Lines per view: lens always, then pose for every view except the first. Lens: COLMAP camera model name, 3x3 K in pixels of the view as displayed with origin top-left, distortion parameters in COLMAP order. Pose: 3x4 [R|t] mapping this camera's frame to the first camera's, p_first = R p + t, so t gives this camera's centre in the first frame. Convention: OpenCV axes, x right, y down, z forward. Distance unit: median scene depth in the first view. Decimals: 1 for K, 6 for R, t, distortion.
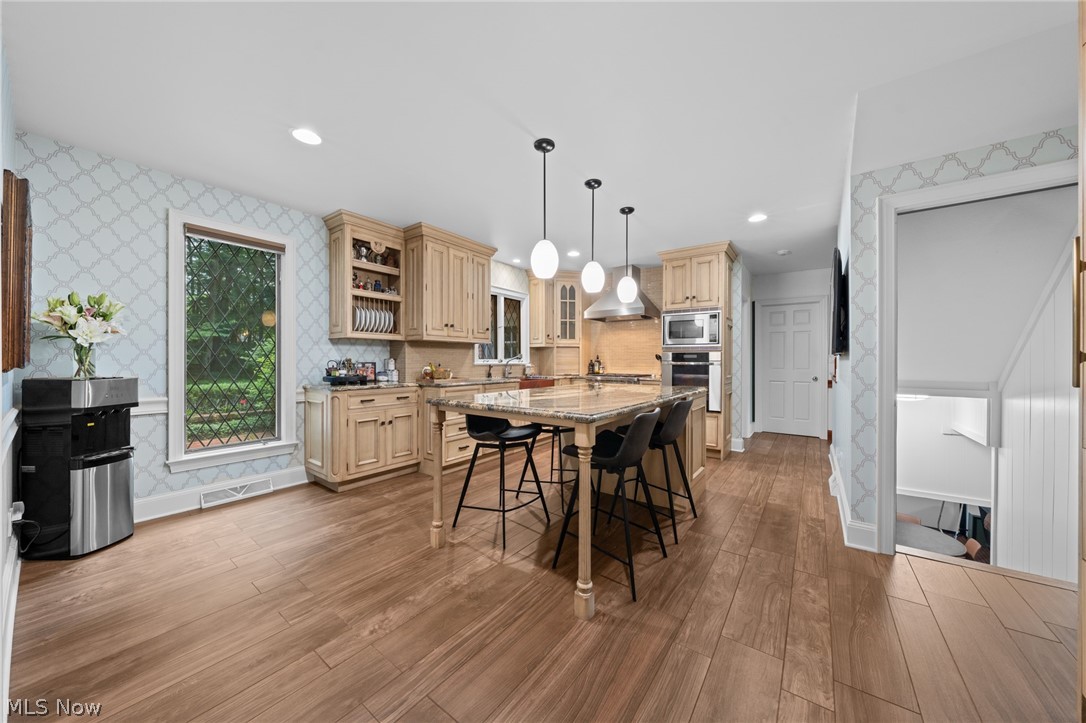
lens RADIAL K [[364.9, 0, 547.2], [0, 364.9, 362.8], [0, 0, 1]] dist [0.006060, 0.000253]
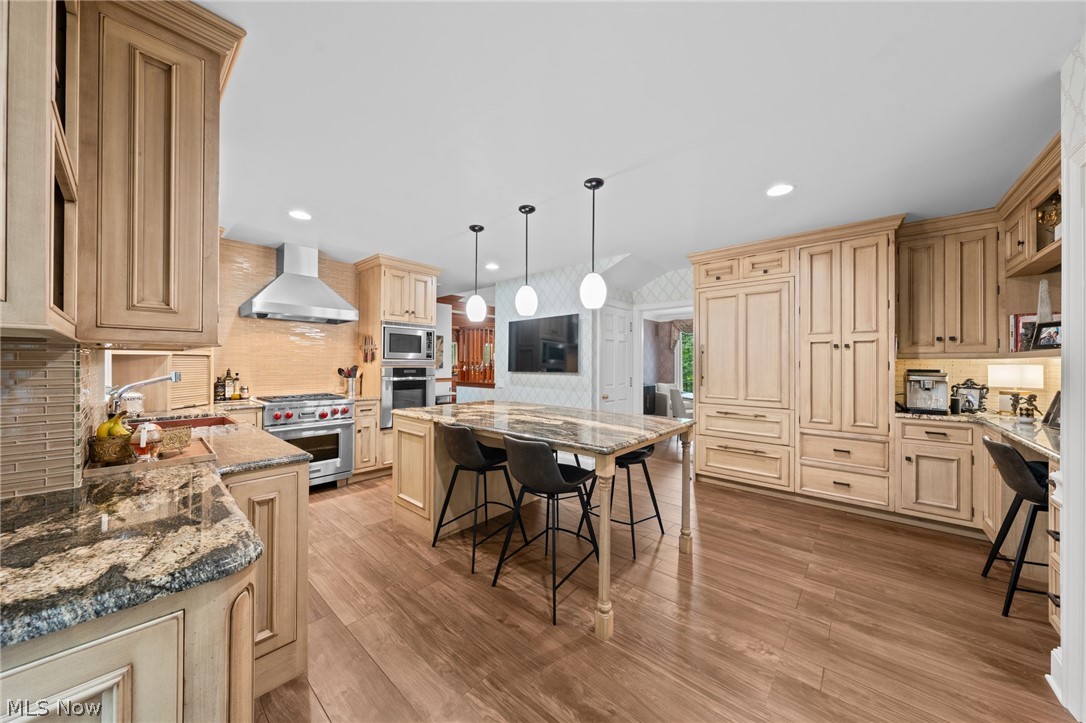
lens RADIAL K [[364.9, 0, 547.2], [0, 364.9, 362.8], [0, 0, 1]] dist [0.006060, 0.000253]
pose [[0.089647, 0.004721, 0.995962, -1.048478], [-0.002464, 0.999987, -0.004518, -0.070487], [-0.995971, -0.002049, 0.089658, 1.013584]]
